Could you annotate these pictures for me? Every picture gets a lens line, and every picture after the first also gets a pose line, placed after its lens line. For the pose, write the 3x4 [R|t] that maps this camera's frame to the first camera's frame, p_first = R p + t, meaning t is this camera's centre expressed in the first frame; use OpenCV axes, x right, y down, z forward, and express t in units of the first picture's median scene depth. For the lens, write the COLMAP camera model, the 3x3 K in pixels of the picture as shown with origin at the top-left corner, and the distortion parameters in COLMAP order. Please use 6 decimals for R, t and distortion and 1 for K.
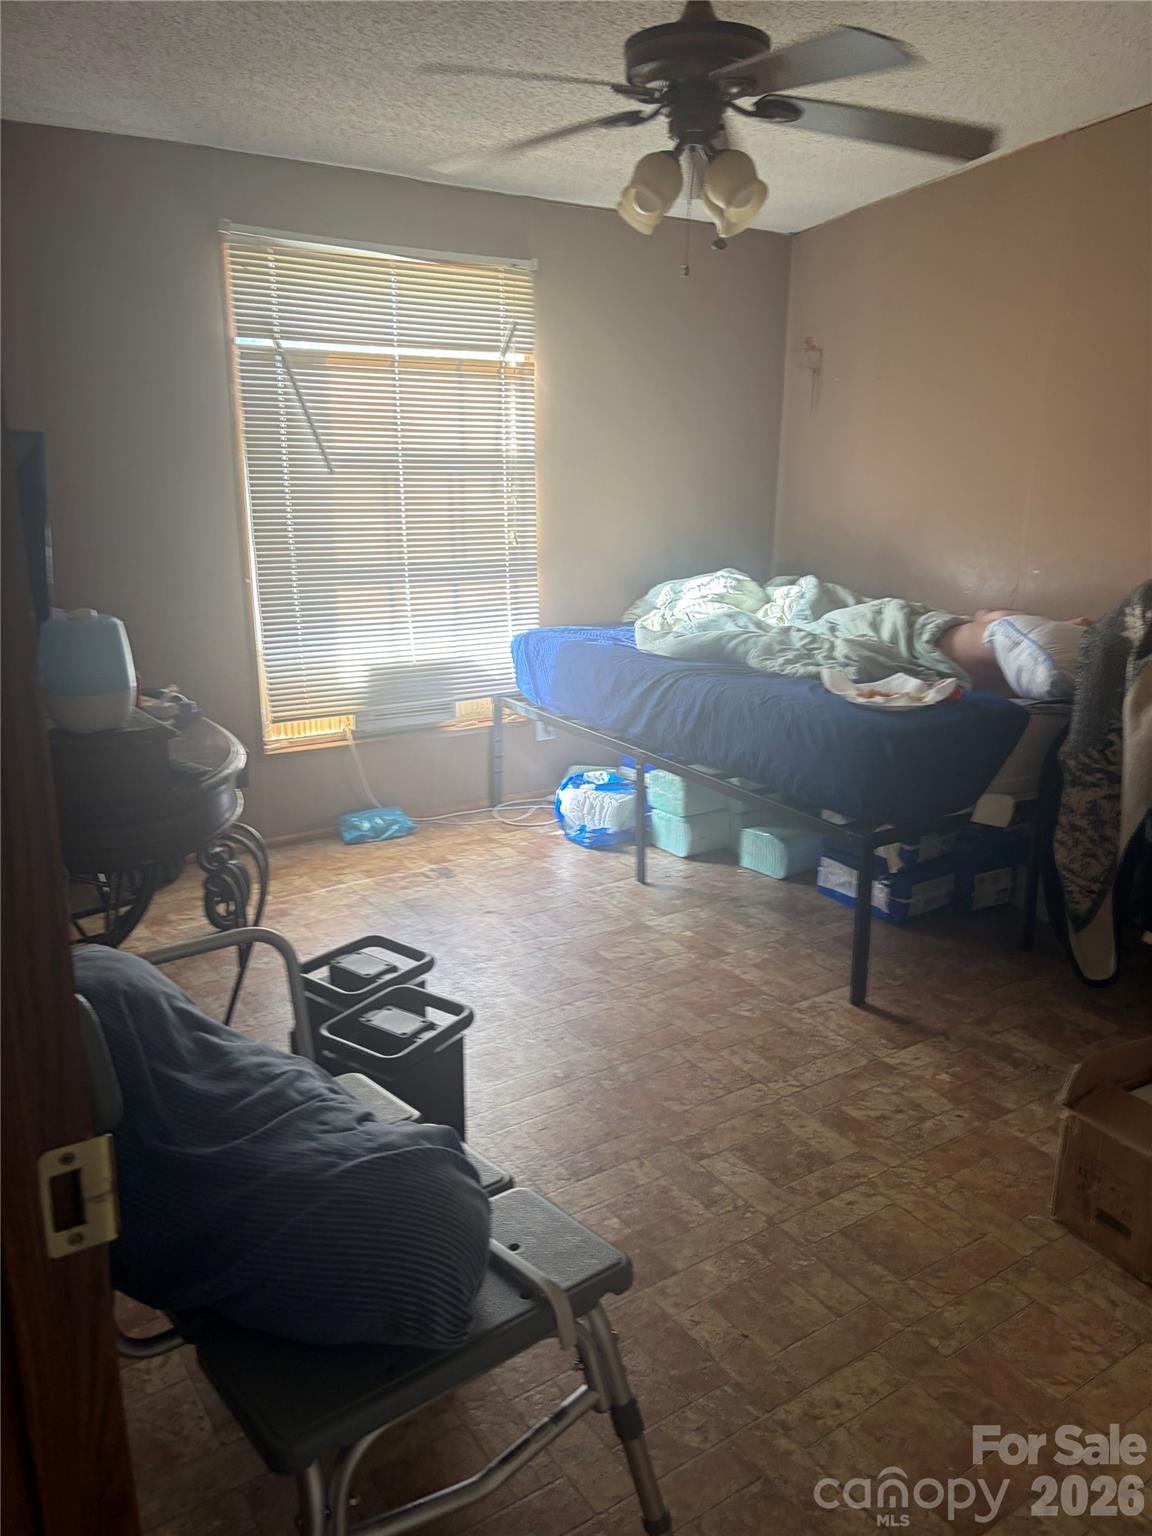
lens RADIAL K [[1140.3, 0, 577.2], [0, 1140.3, 777.2], [0, 0, 1]] dist [0.003667, 0.004881]
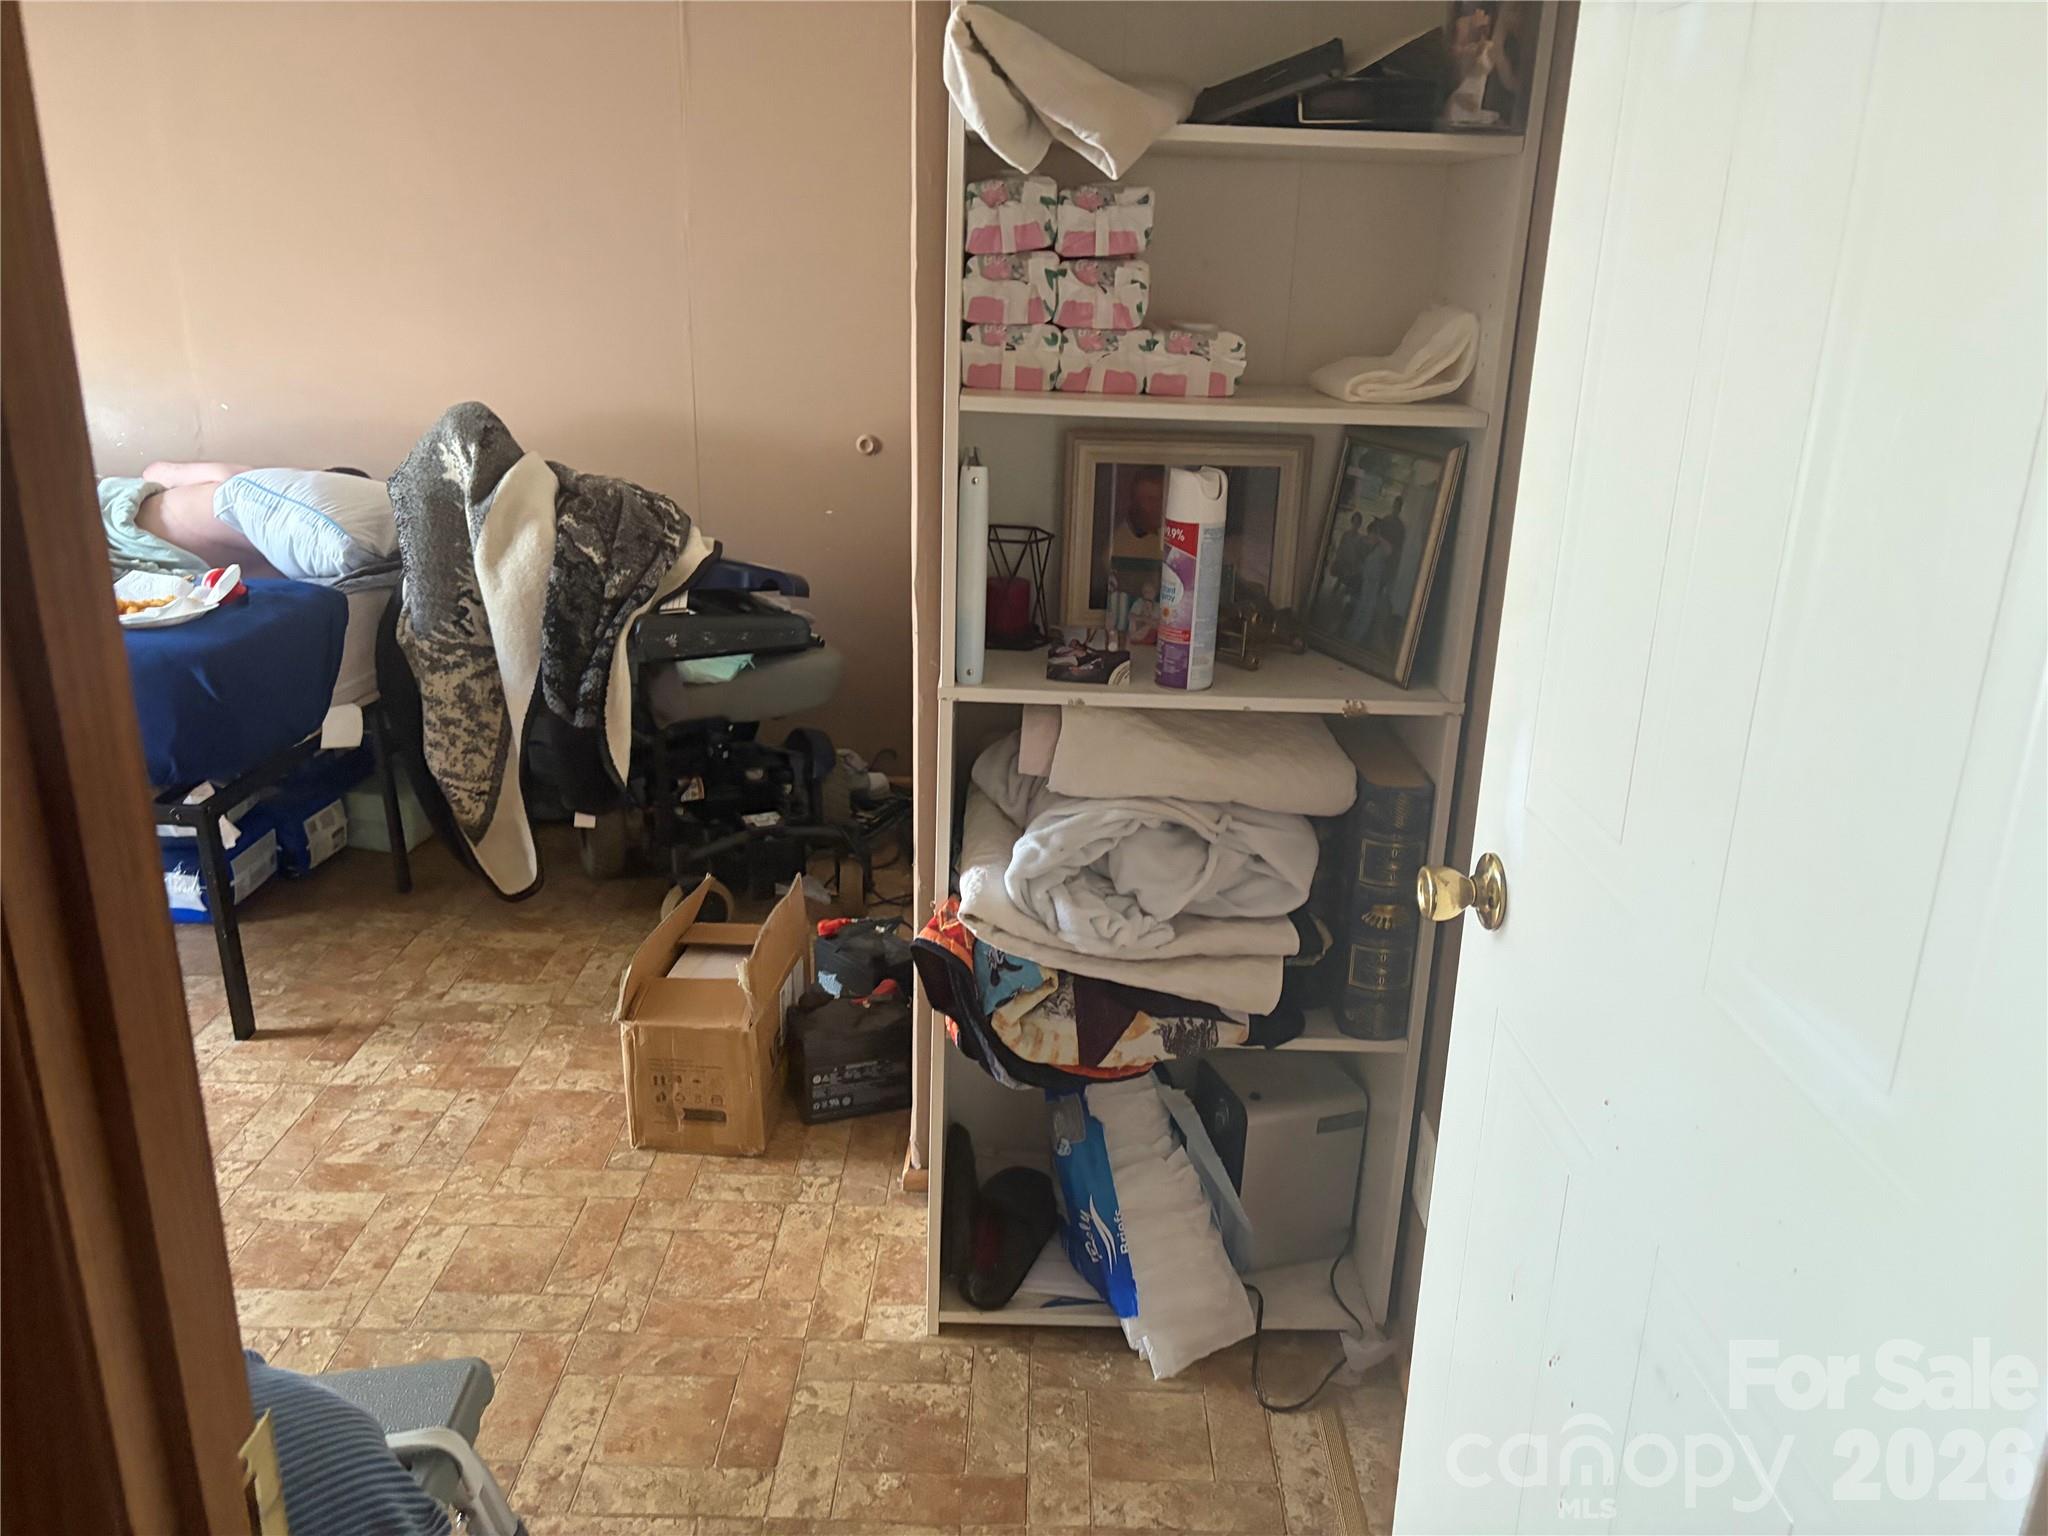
lens RADIAL K [[1520.4, 0, 1024.5], [0, 1520.4, 760.2], [0, 0, 1]] dist [0.003667, 0.004881]
pose [[0.581304, -0.267955, 0.768301, -0.165170], [0.219406, 0.960866, 0.169110, -0.022853], [-0.783548, 0.070265, 0.617346, 0.018044]]
